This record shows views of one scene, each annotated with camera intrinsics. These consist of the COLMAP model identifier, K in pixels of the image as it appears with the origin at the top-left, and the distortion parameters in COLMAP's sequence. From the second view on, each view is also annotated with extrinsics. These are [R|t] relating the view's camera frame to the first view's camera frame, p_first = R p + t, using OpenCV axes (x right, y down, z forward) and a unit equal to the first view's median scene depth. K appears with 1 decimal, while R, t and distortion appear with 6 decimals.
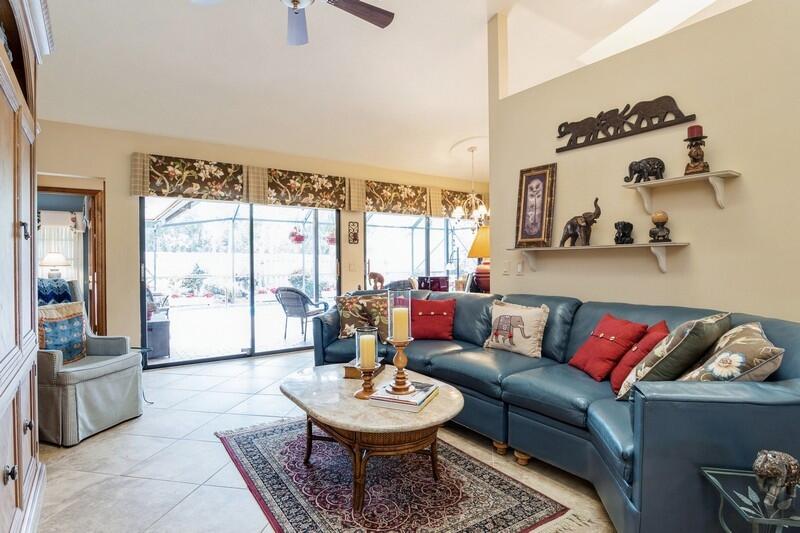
lens RADIAL K [[430.8, 0, 394.1], [0, 430.8, 268.5], [0, 0, 1]] dist [-0.033381, 0.007246]
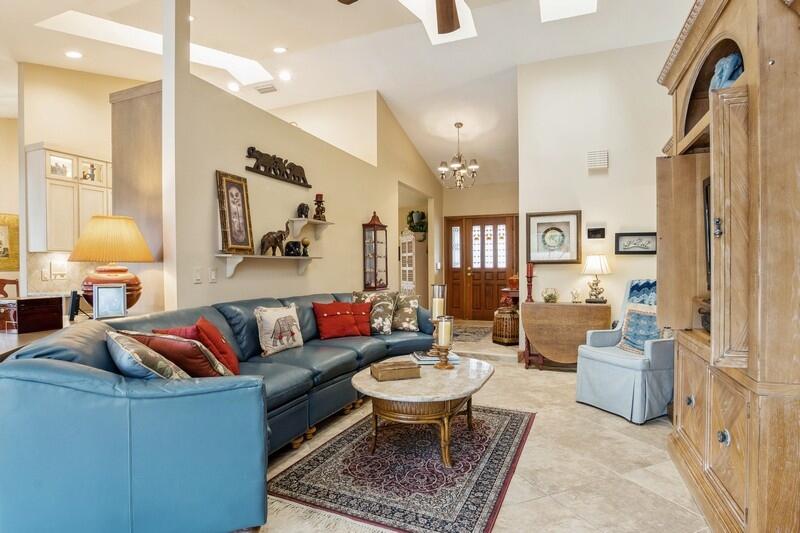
lens RADIAL K [[430.8, 0, 400.0], [0, 430.8, 271.6], [0, 0, 1]] dist [-0.033381, 0.007246]
pose [[-0.545254, -0.002156, 0.838268, -0.730926], [0.016649, 0.999772, 0.013400, -0.014364], [-0.838106, 0.021263, -0.545094, 1.216567]]
